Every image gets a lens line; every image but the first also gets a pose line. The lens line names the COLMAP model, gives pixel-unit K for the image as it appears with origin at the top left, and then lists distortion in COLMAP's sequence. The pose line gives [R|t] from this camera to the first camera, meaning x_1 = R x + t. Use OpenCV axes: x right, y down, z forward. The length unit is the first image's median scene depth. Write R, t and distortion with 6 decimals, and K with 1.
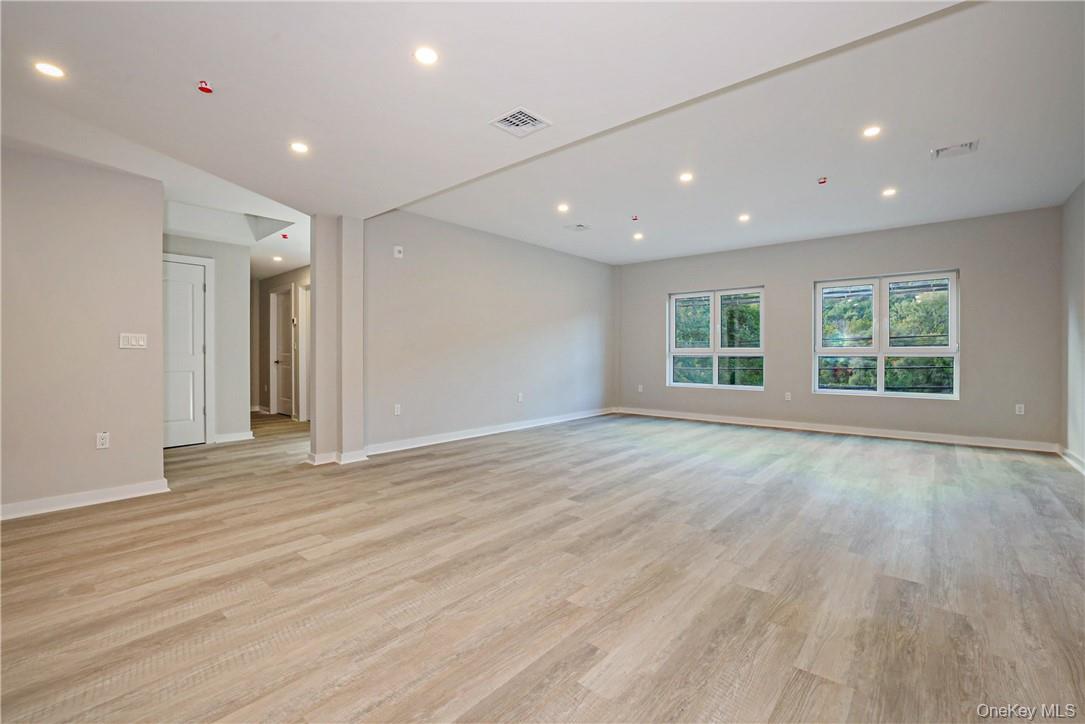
lens RADIAL K [[467.1, 0, 542.3], [0, 467.1, 324.8], [0, 0, 1]] dist [-0.045919, 0.015055]
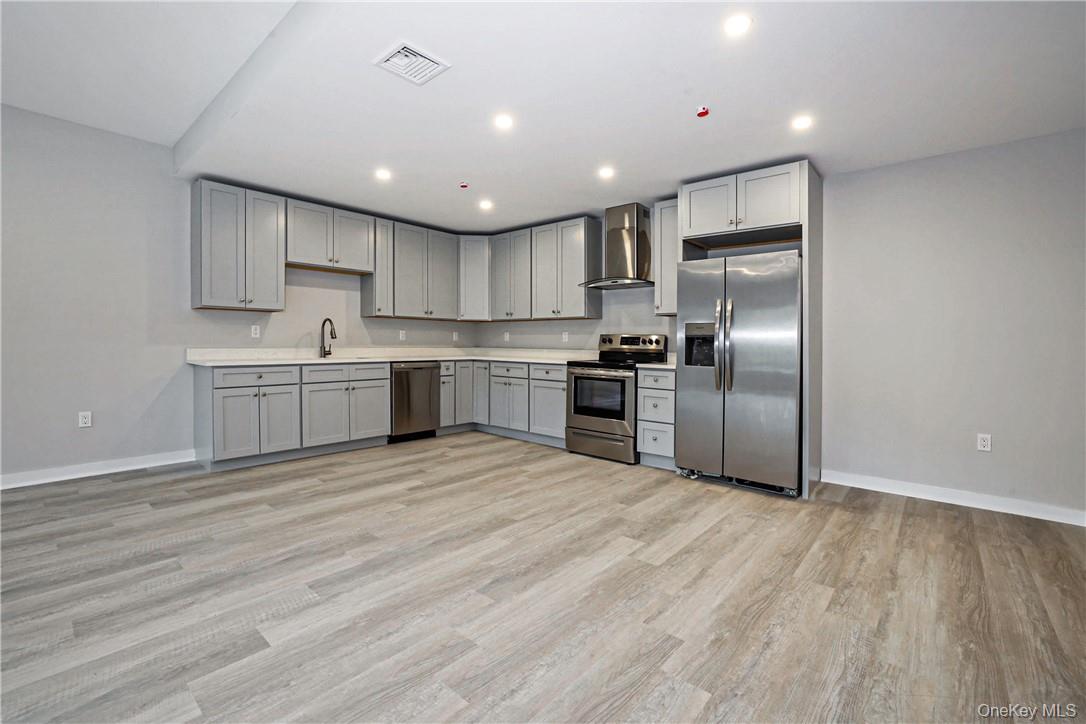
lens RADIAL K [[473.0, 0, 536.5], [0, 473.0, 355.0], [0, 0, 1]] dist [-0.045991, 0.016479]
pose [[-0.999884, -0.011376, 0.010136, -0.251924], [-0.011712, 0.999362, -0.033748, 0.104475], [-0.009746, -0.033863, -0.999379, 1.686705]]
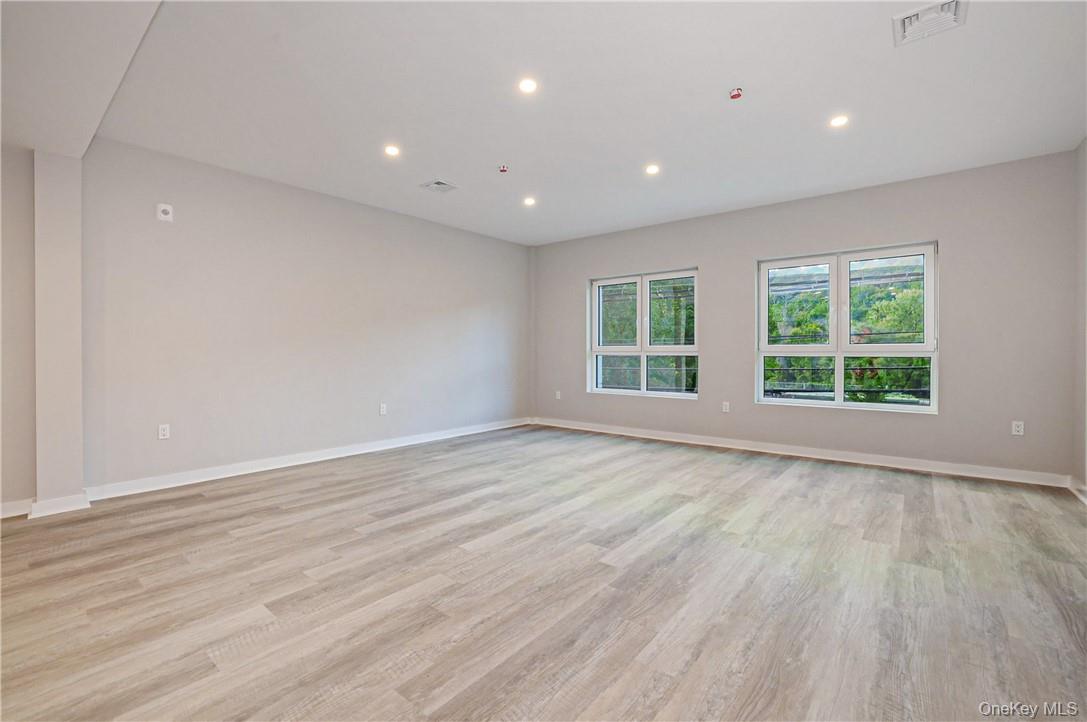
lens RADIAL K [[466.4, 0, 541.2], [0, 466.4, 356.3], [0, 0, 1]] dist [-0.041884, 0.014345]
pose [[0.999640, -0.000667, 0.026816, 0.439251], [-0.001191, 0.997602, 0.069204, 0.028213], [-0.026797, -0.069211, 0.997242, 0.504820]]
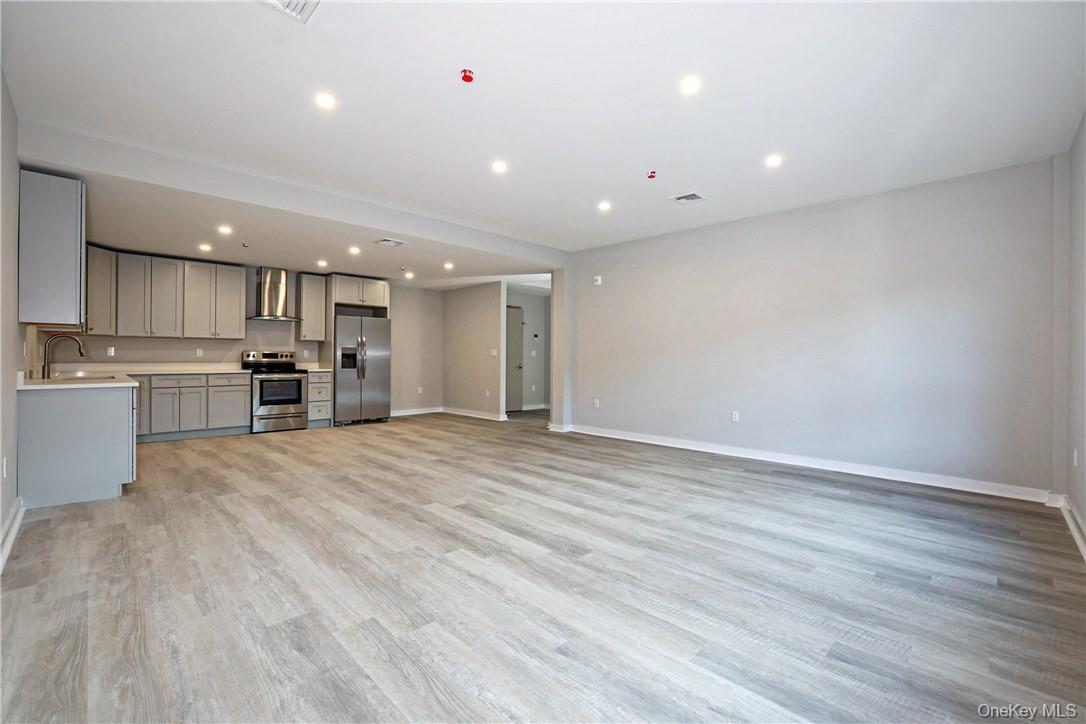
lens RADIAL K [[473.0, 0, 536.5], [0, 473.0, 355.0], [0, 0, 1]] dist [-0.045991, 0.016479]
pose [[-0.082369, -0.003860, -0.996594, 1.714232], [0.054896, 0.998457, -0.008404, 0.090088], [0.995089, -0.055401, -0.082030, 1.642960]]
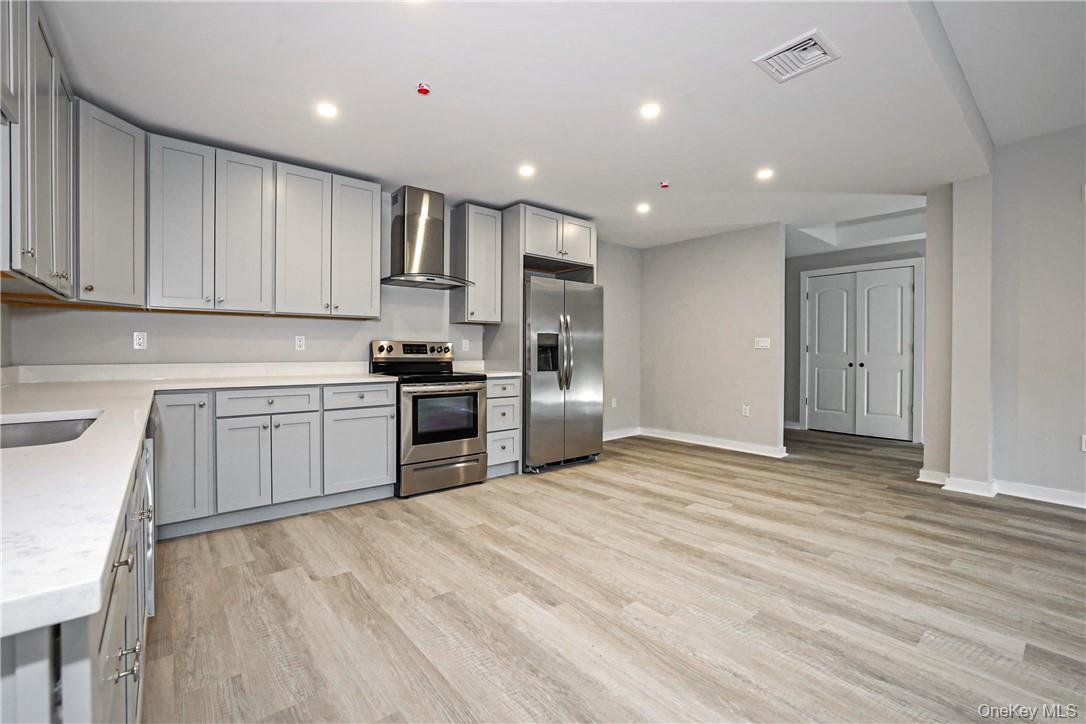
lens RADIAL K [[466.0, 0, 535.1], [0, 466.0, 355.6], [0, 0, 1]] dist [-0.051509, 0.020772]
pose [[-0.169901, 0.009833, -0.985412, 0.706159], [0.057557, 0.998342, 0.000038, 0.038252], [0.983779, -0.056711, -0.170185, 0.658739]]
